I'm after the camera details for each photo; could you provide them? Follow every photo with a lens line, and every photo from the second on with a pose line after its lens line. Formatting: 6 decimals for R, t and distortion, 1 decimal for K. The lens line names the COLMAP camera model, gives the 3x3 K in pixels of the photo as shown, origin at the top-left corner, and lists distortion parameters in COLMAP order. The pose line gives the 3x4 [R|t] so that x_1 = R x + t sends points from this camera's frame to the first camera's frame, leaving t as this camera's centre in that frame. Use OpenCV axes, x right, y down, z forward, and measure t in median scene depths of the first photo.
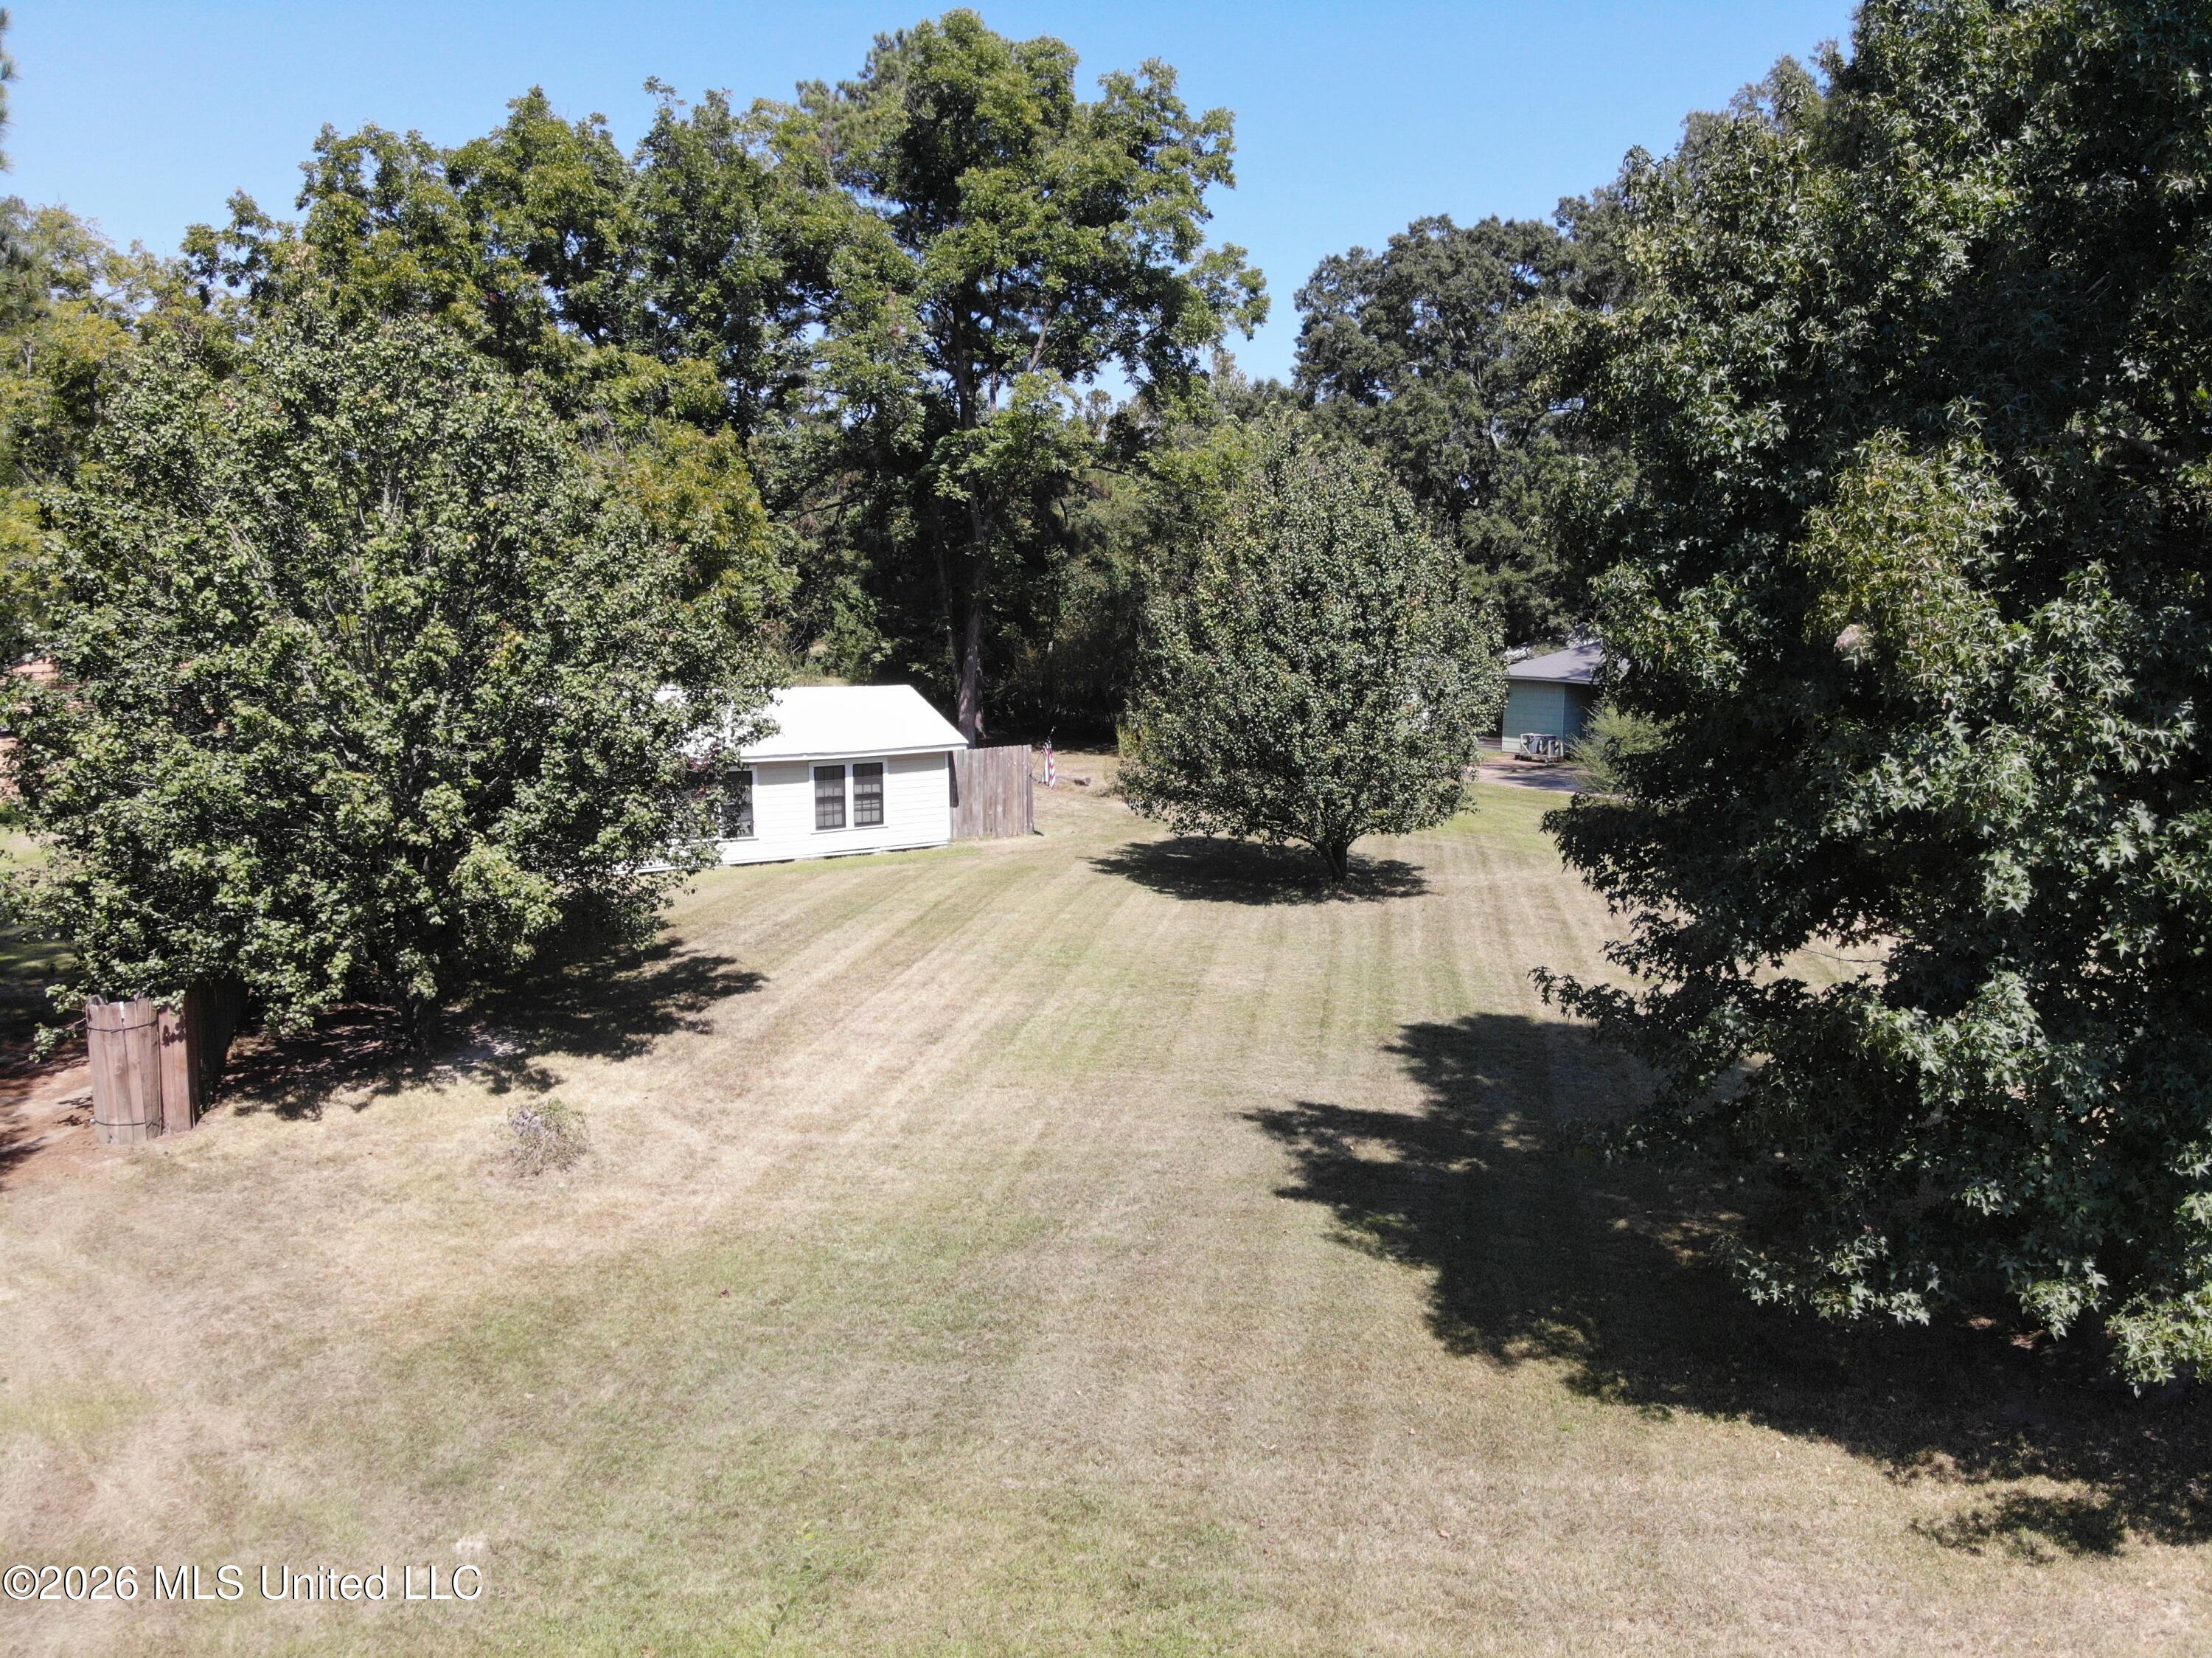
lens RADIAL K [[1635.5, 0, 1101.8], [0, 1635.5, 816.6], [0, 0, 1]] dist [0.114912, -0.213928]
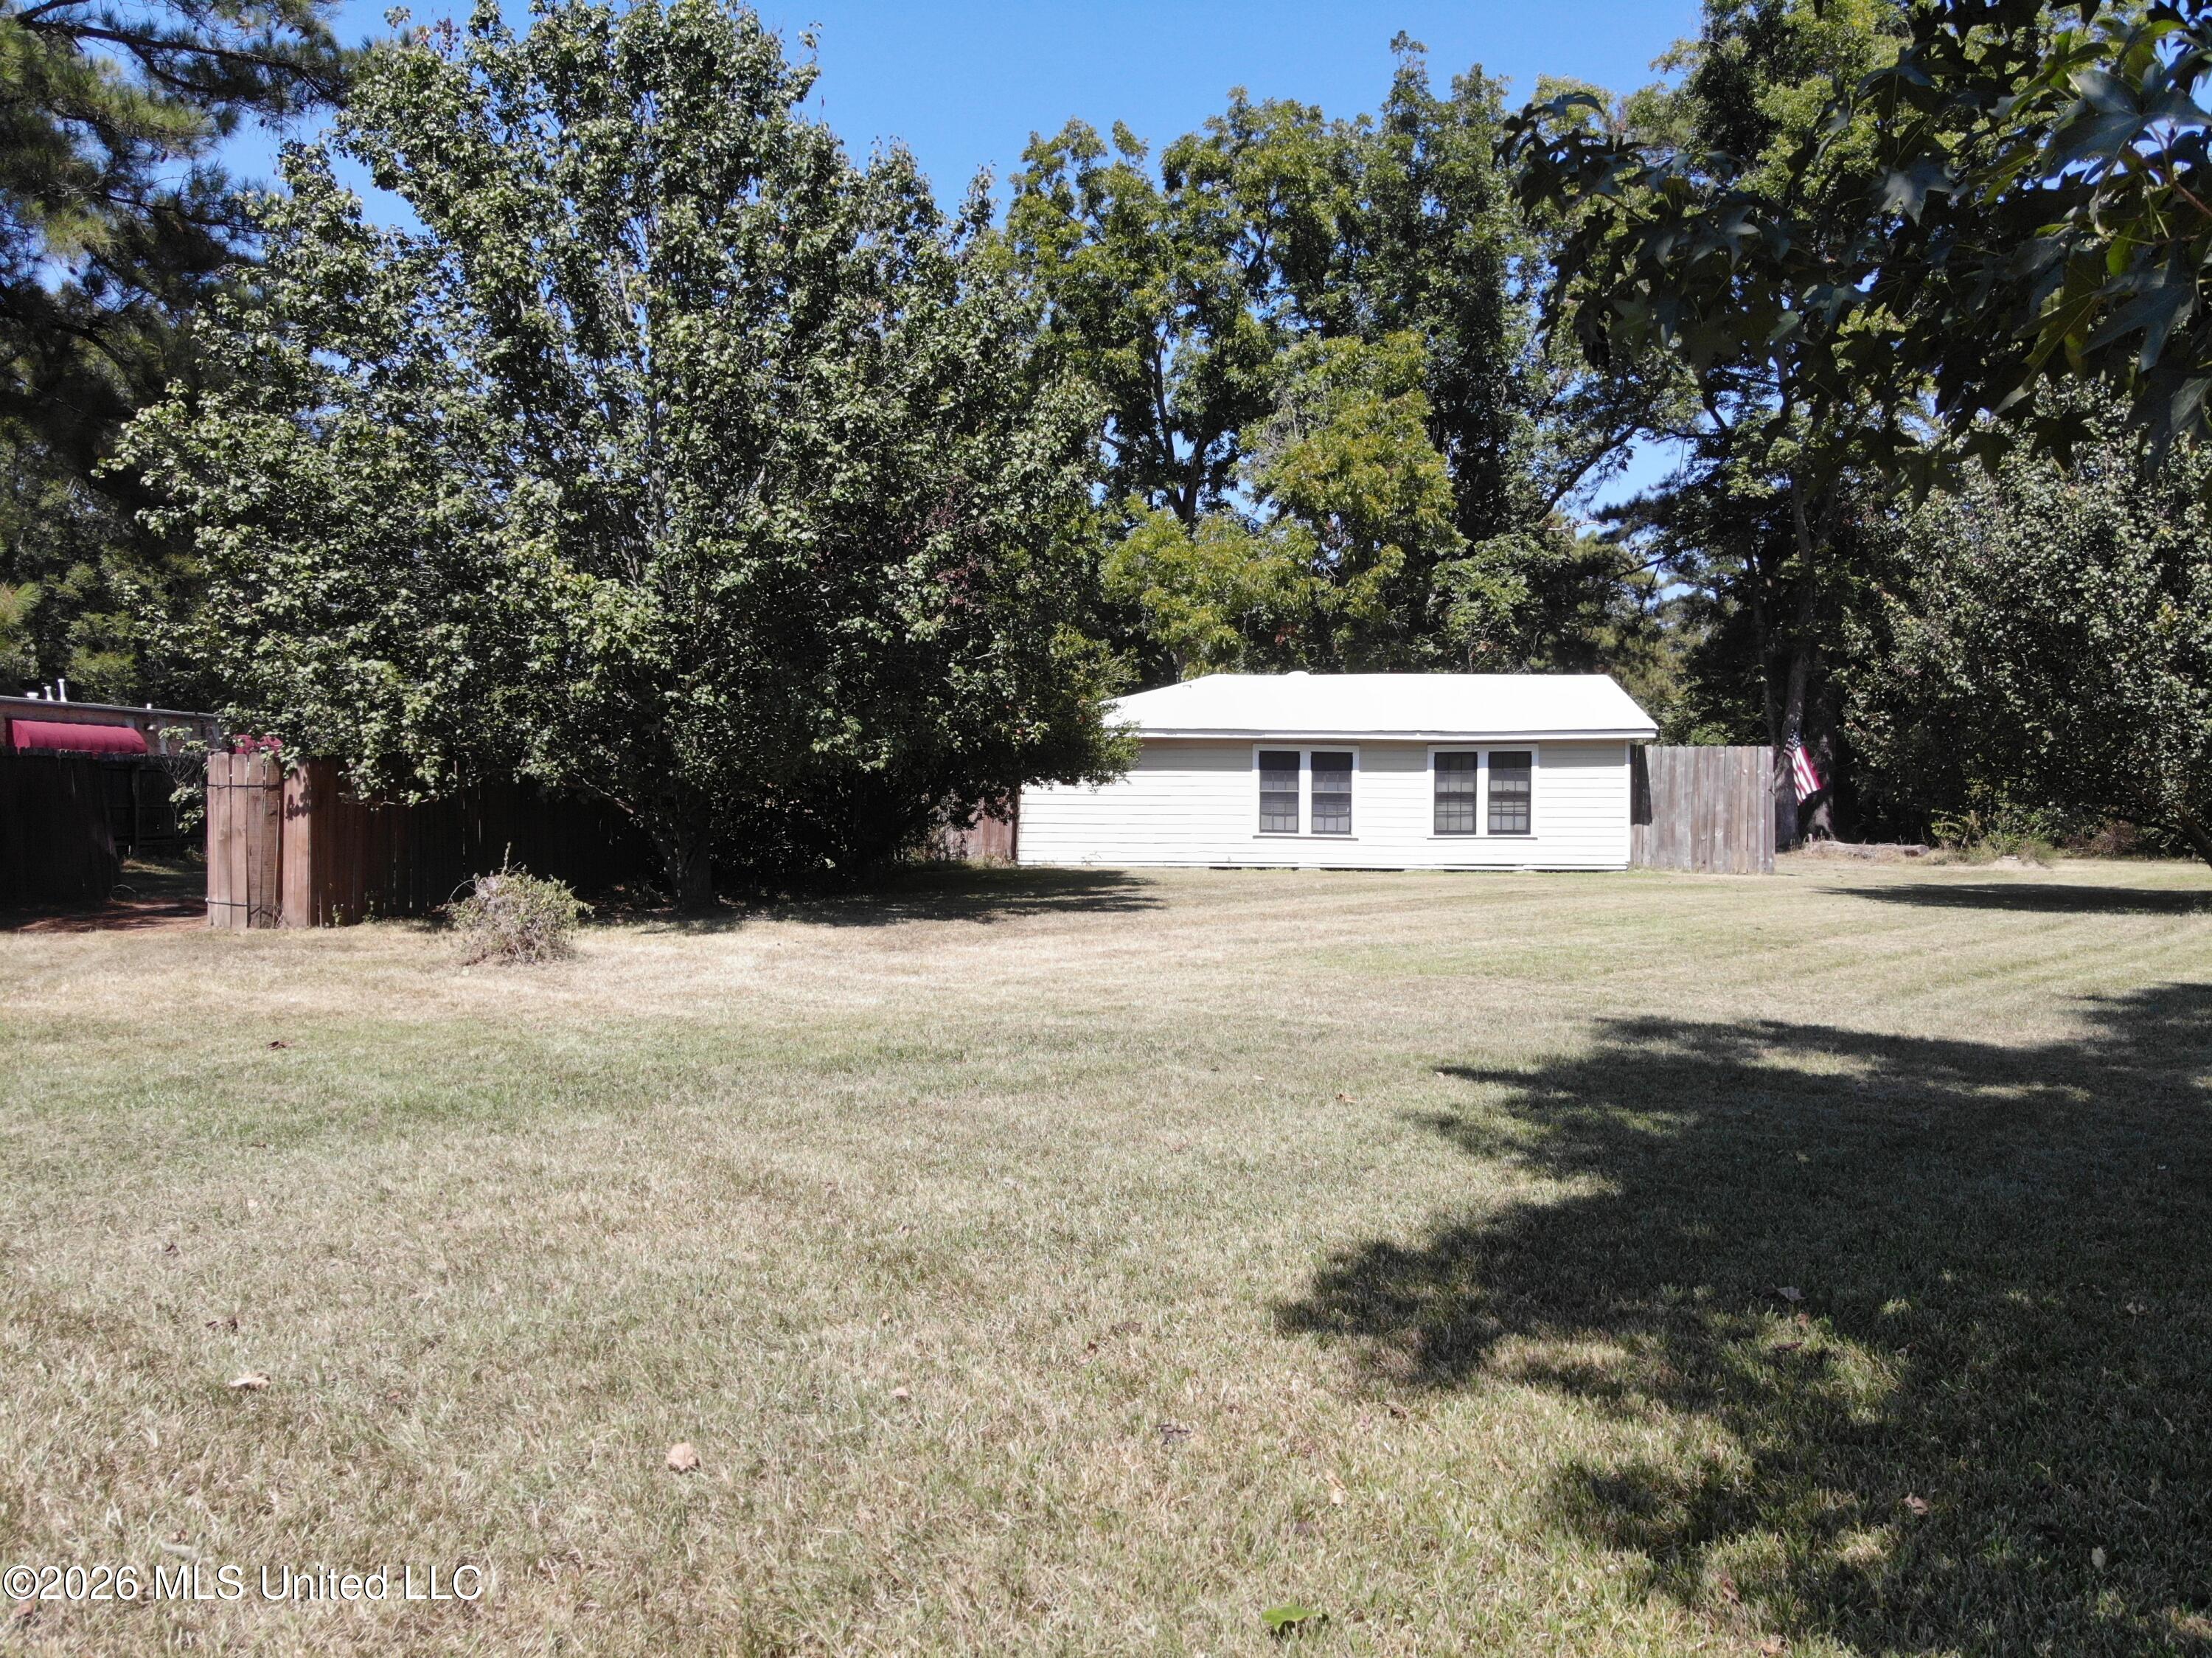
lens RADIAL K [[1635.5, 0, 1087.5], [0, 1635.5, 812.6], [0, 0, 1]] dist [0.114912, -0.213928]
pose [[0.830694, 0.007621, -0.556677, 0.205197], [-0.085526, 0.989784, -0.114075, 0.170986], [0.550120, 0.142372, 0.822860, 0.466072]]
